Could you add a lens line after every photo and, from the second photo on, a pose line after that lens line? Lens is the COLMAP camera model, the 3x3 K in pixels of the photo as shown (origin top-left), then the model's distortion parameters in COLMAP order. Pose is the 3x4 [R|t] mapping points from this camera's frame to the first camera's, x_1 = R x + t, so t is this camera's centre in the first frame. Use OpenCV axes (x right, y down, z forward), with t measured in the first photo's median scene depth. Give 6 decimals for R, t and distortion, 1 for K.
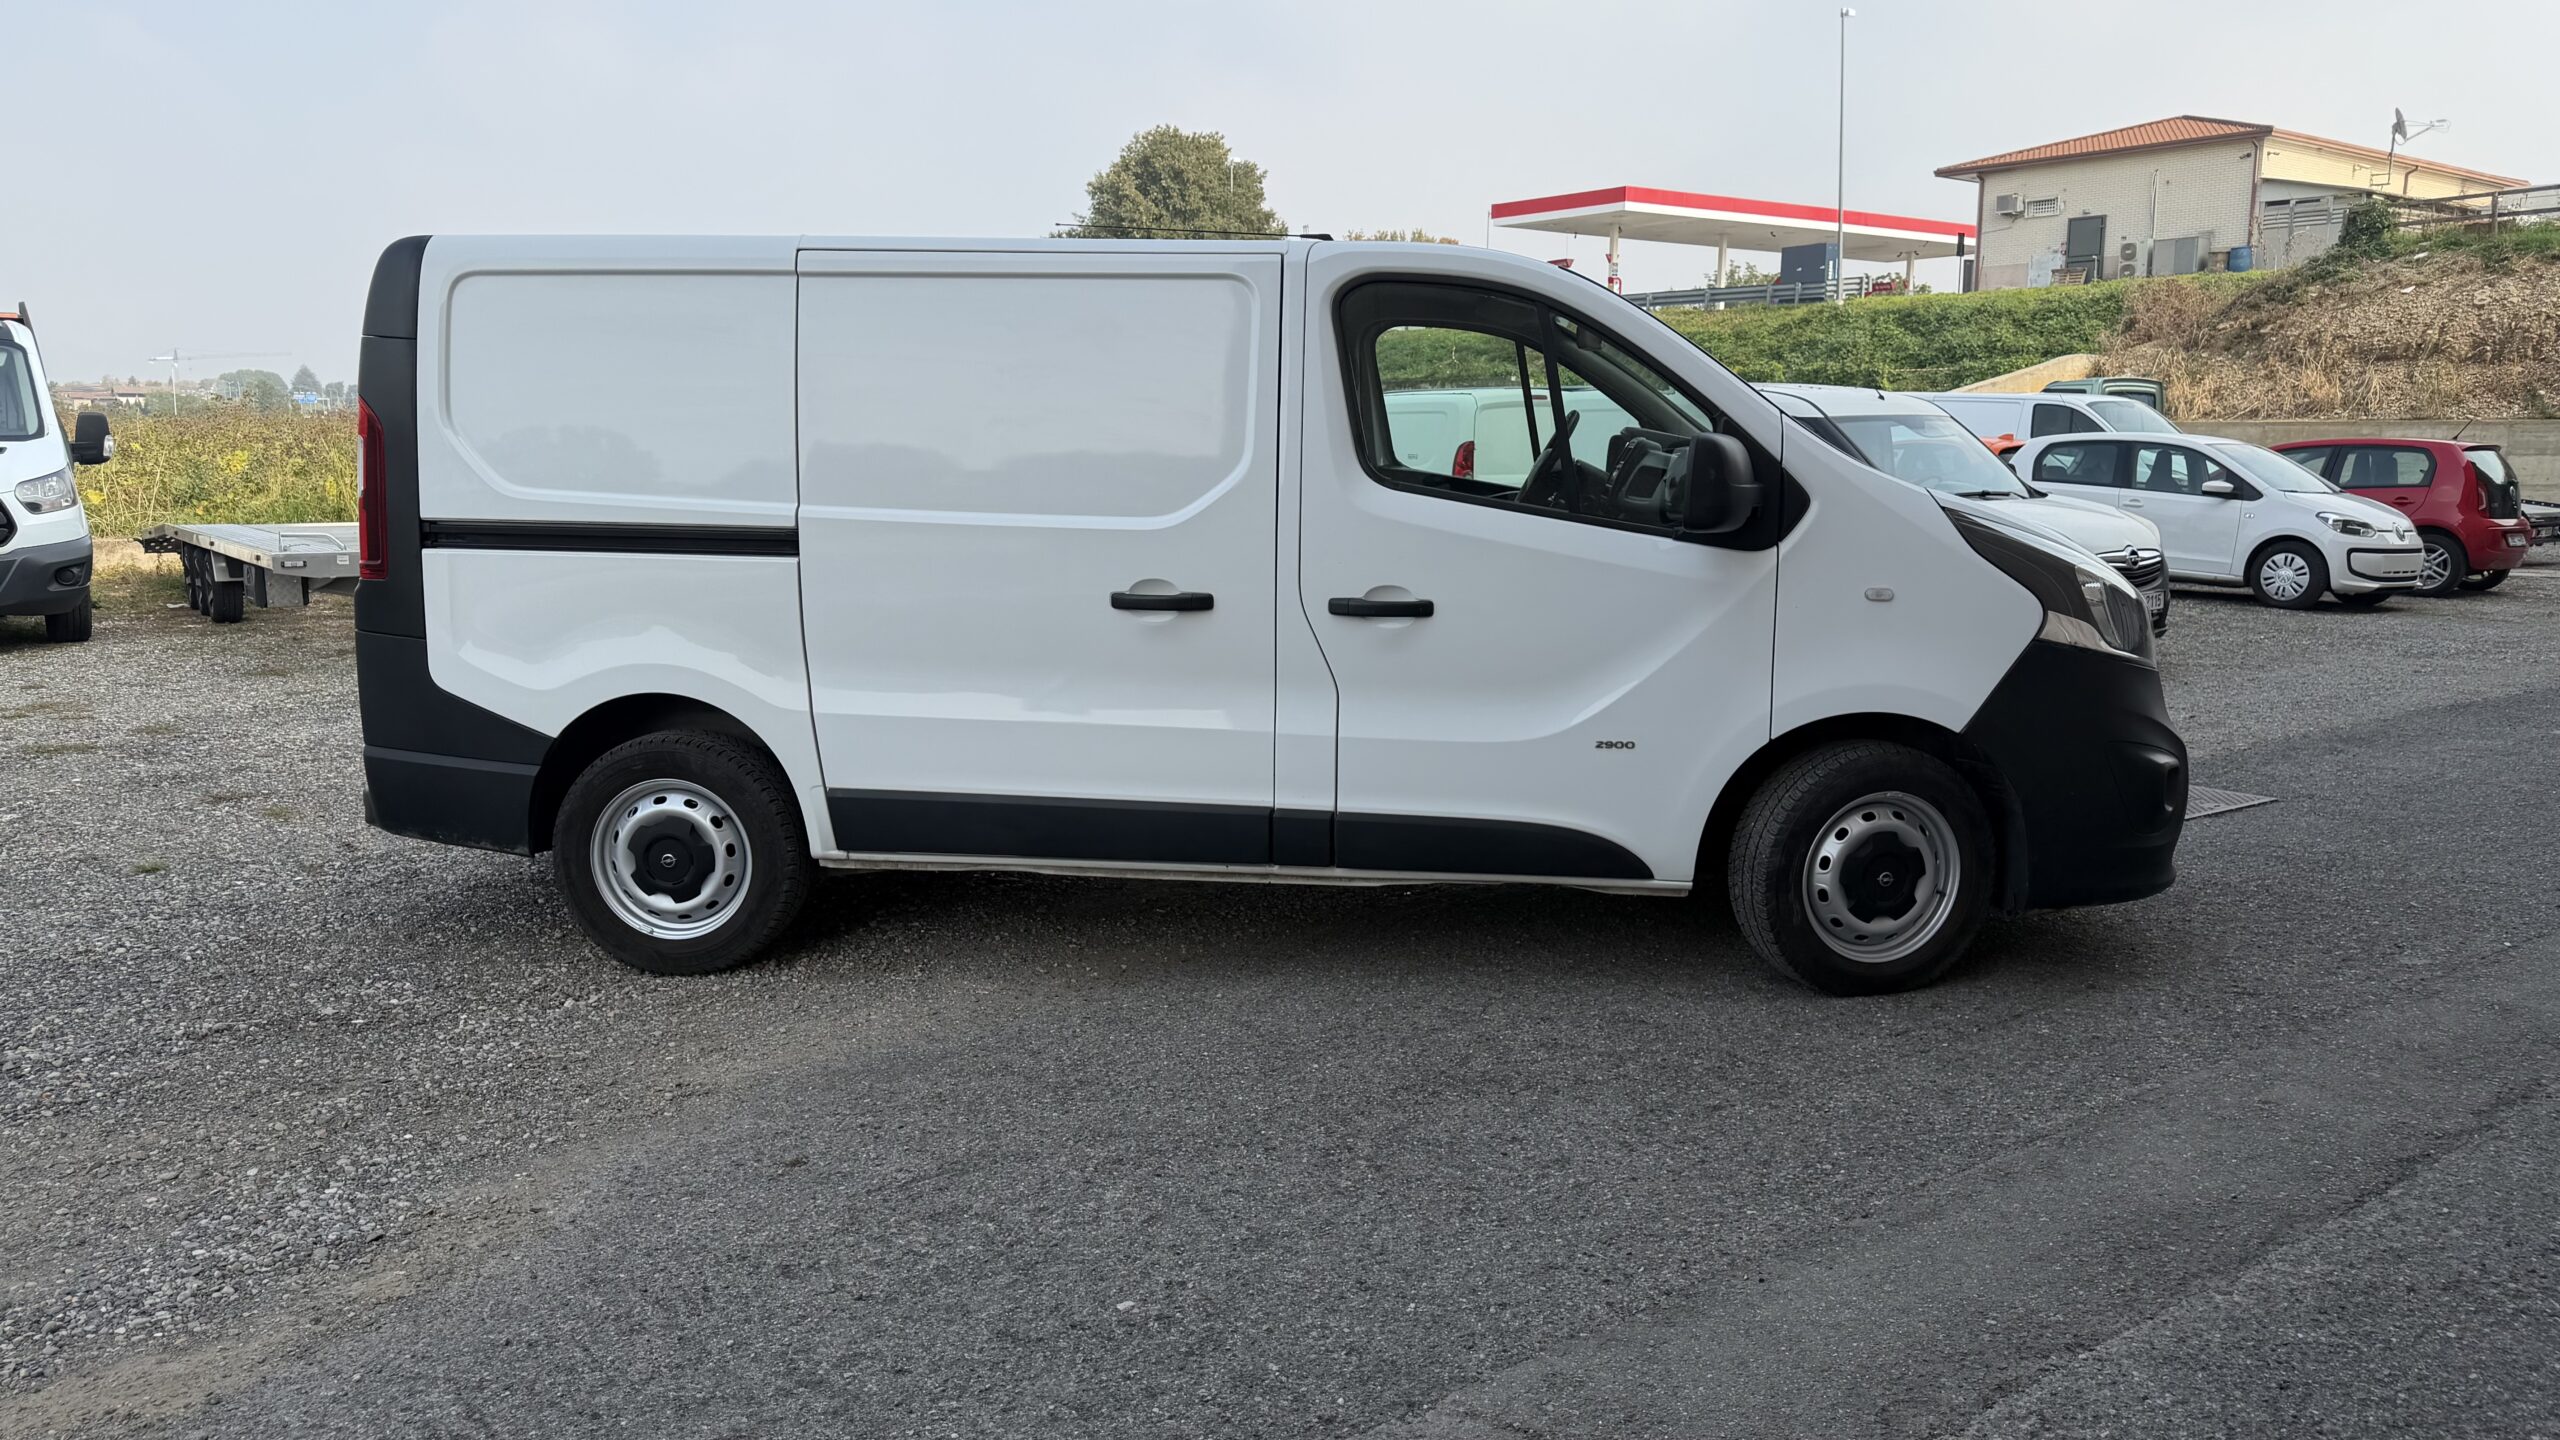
lens RADIAL K [[1819.2, 0, 1286.3], [0, 1819.2, 726.2], [0, 0, 1]] dist [0.034252, -0.041725]
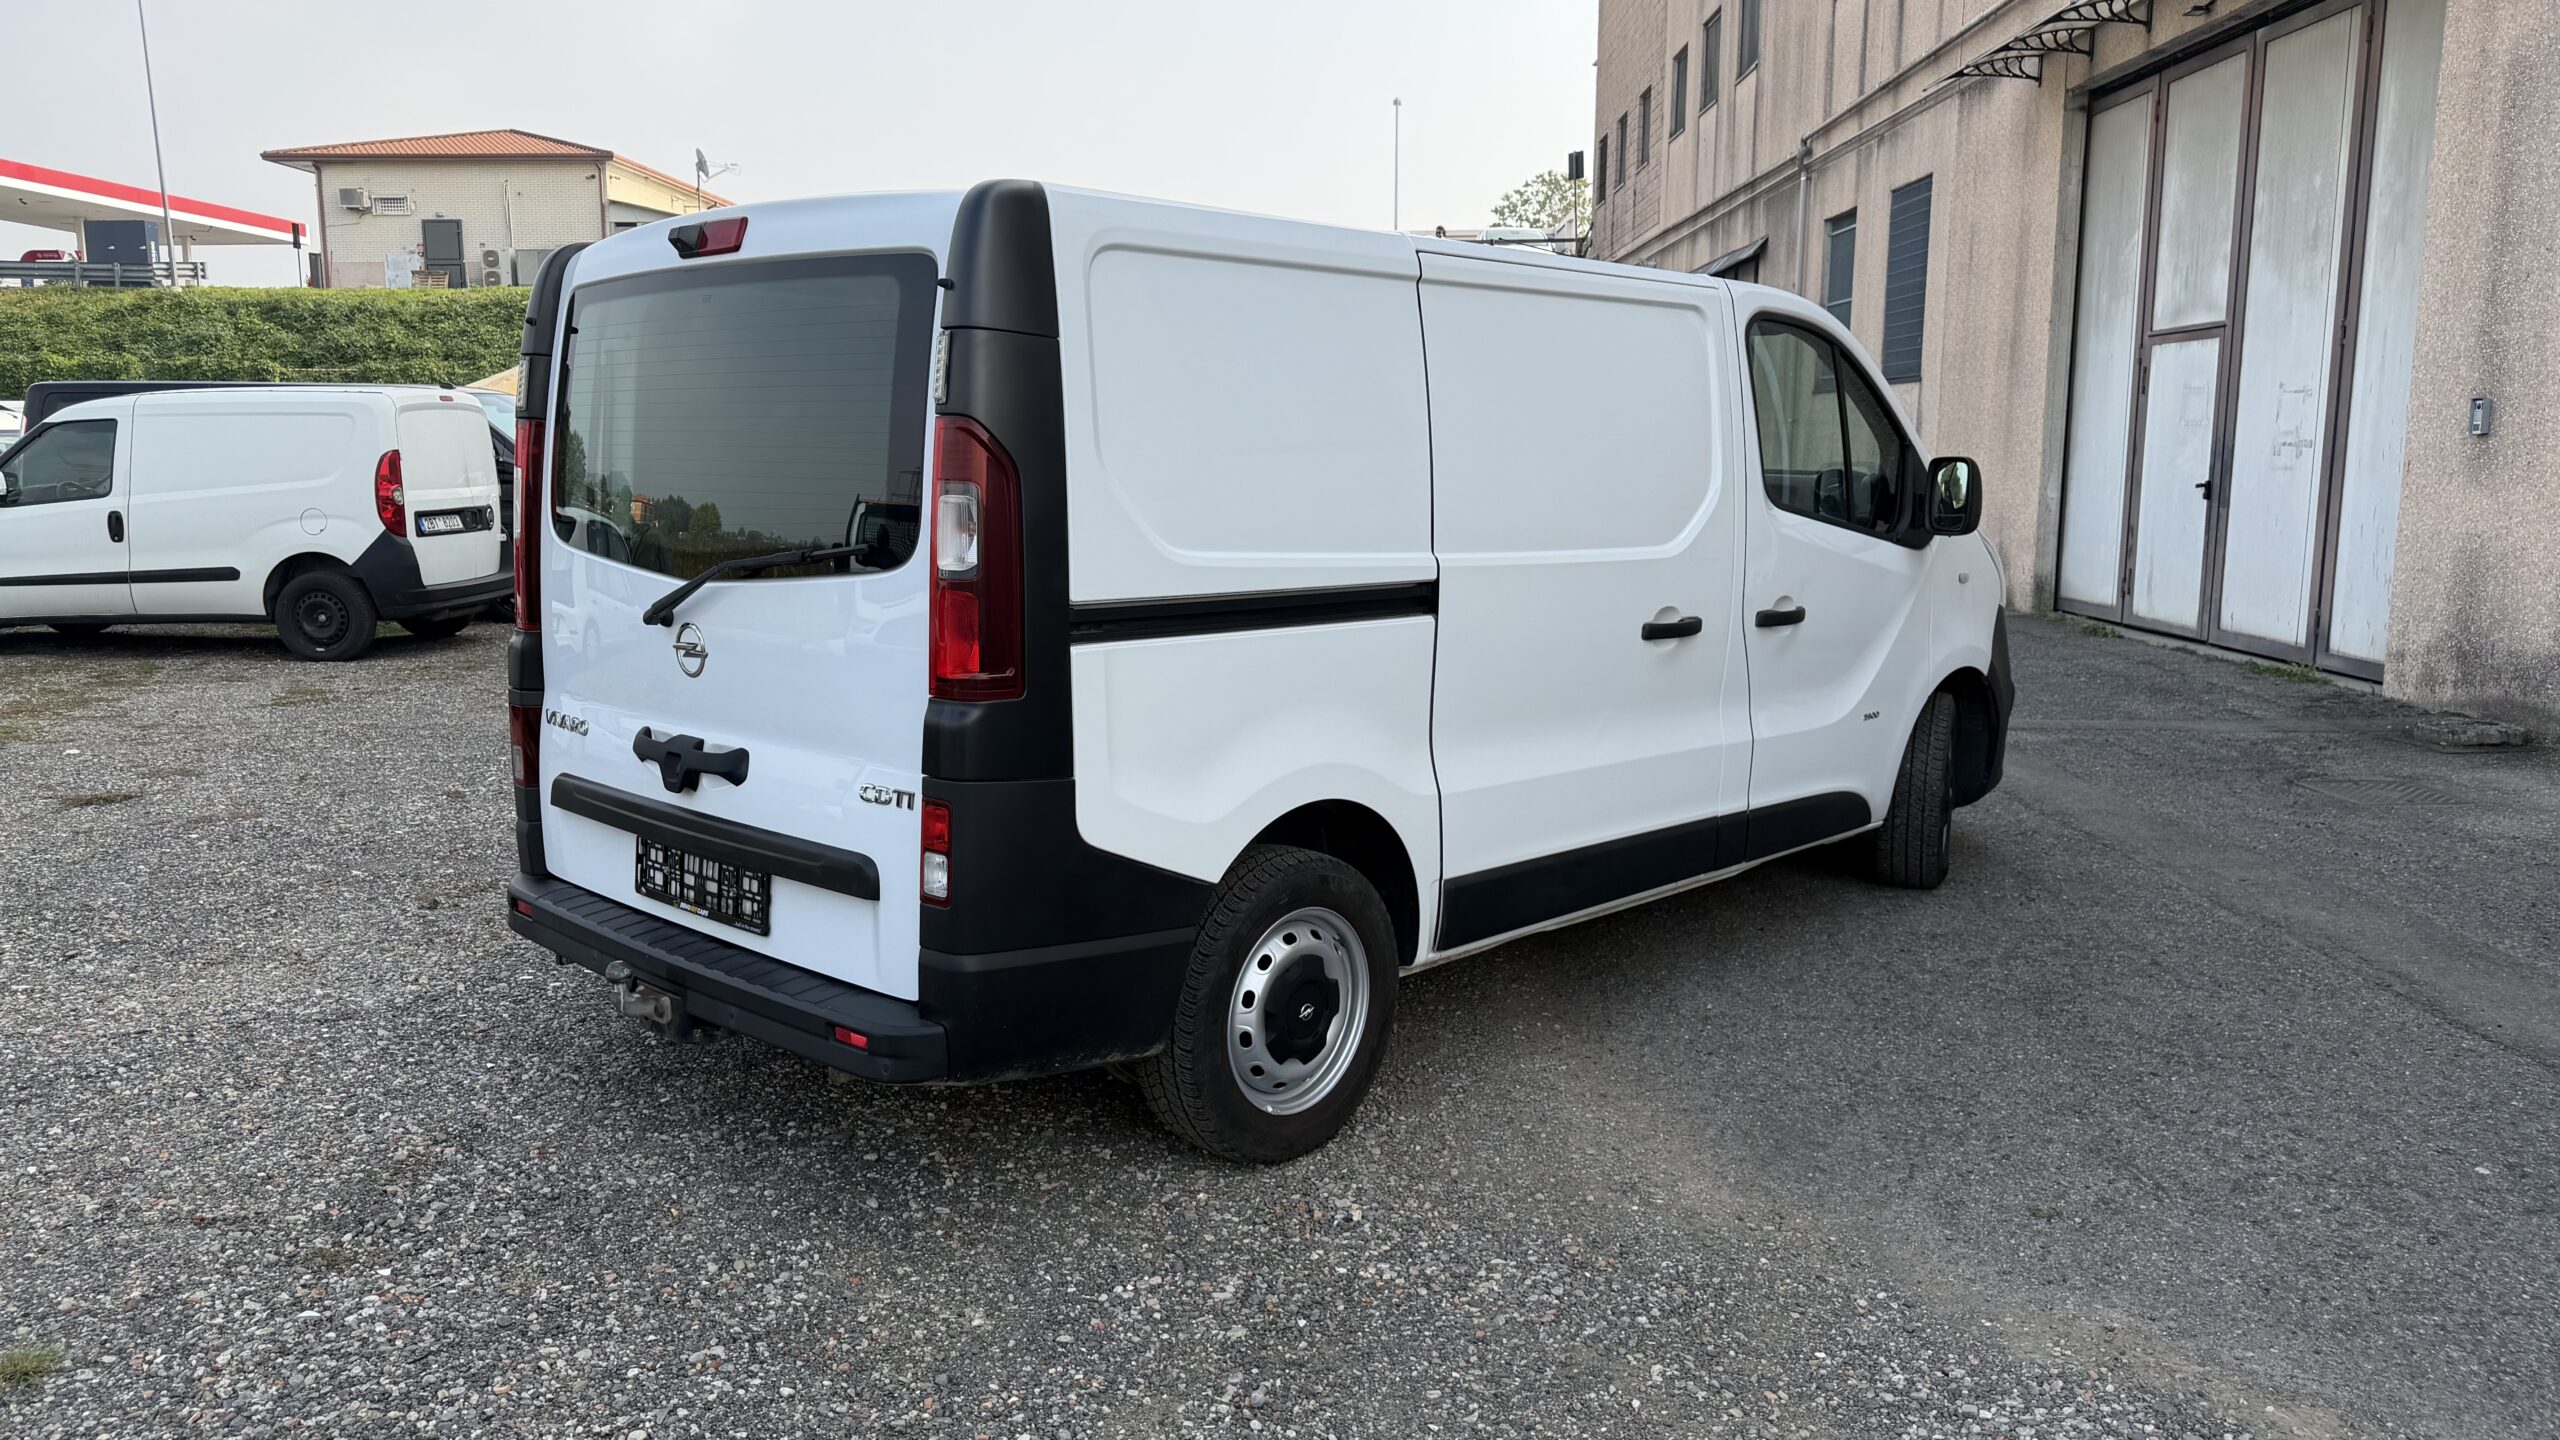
lens RADIAL K [[1819.2, 0, 1275.2], [0, 1819.2, 710.2], [0, 0, 1]] dist [0.034252, -0.041725]
pose [[0.620528, -0.115926, 0.775569, -0.088449], [0.123578, 0.991111, 0.049269, -0.009014], [-0.774386, 0.065271, 0.629338, 0.048004]]
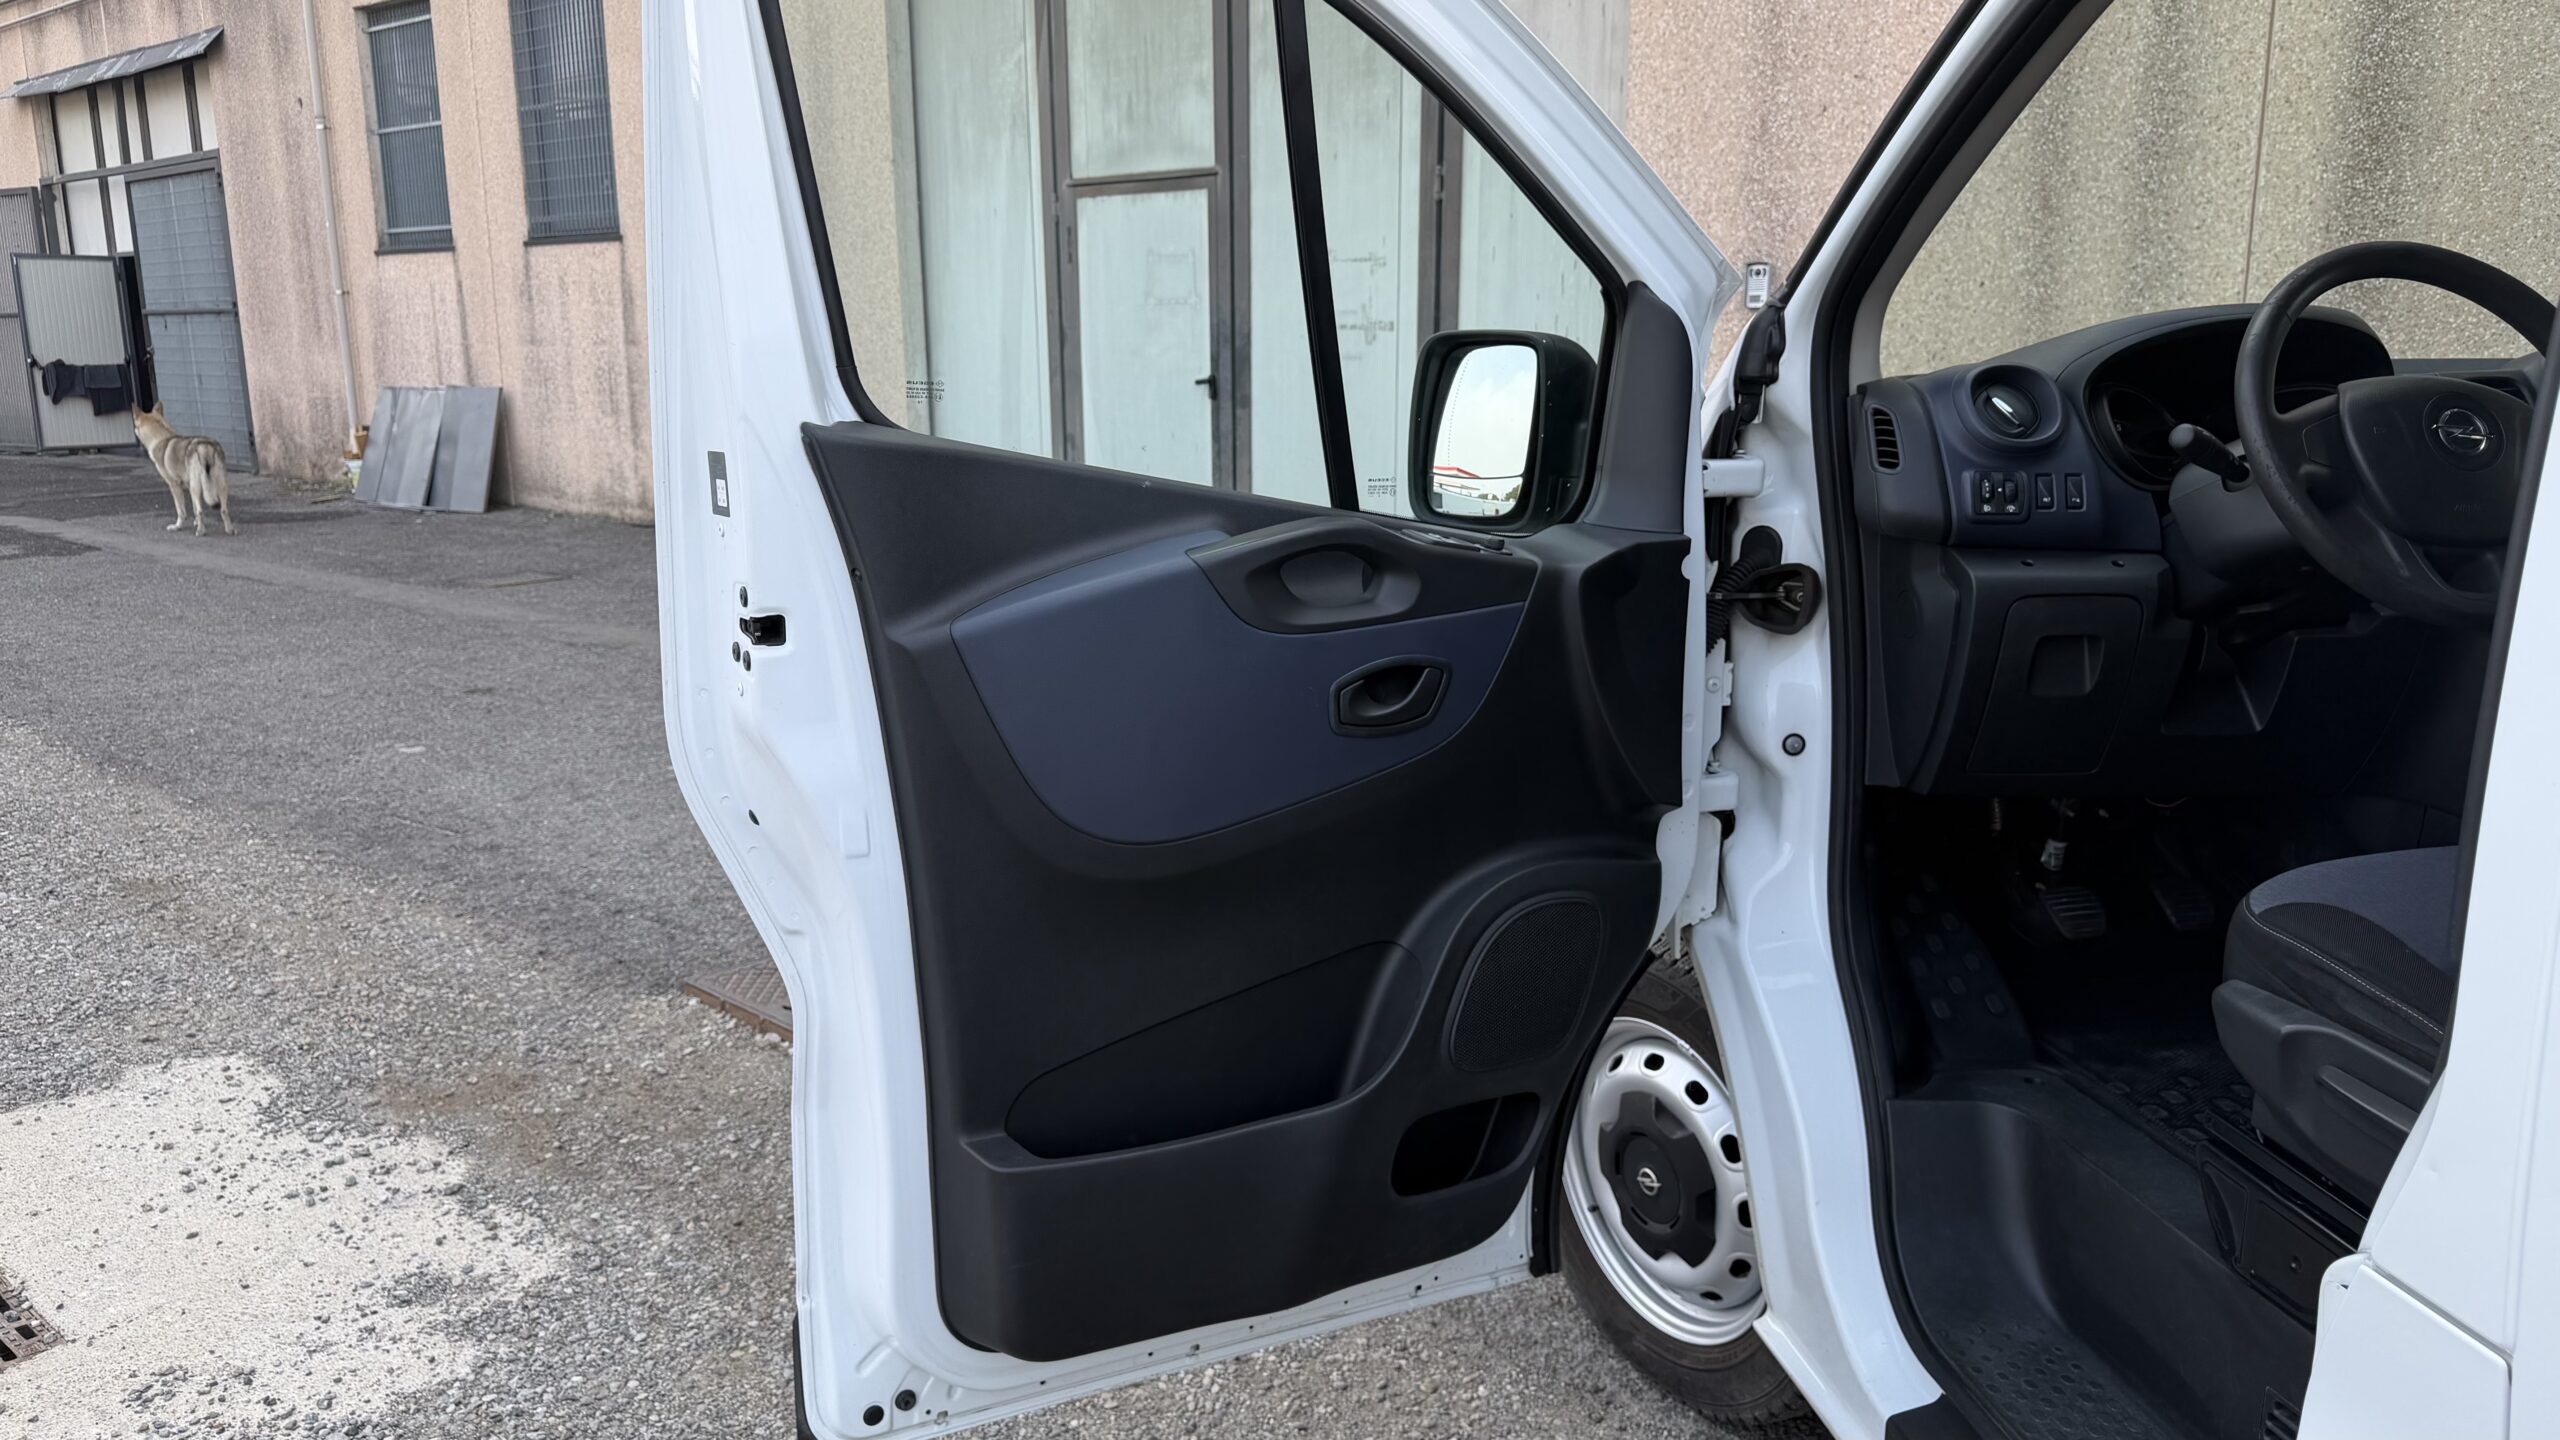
lens RADIAL K [[1819.2, 0, 1268.8], [0, 1819.2, 731.3], [0, 0, 1]] dist [0.034252, -0.041725]
pose [[-0.221295, -0.210429, 0.952233, -0.009158], [0.157235, 0.955968, 0.247795, -0.022761], [-0.962448, 0.204560, -0.178464, 0.140231]]
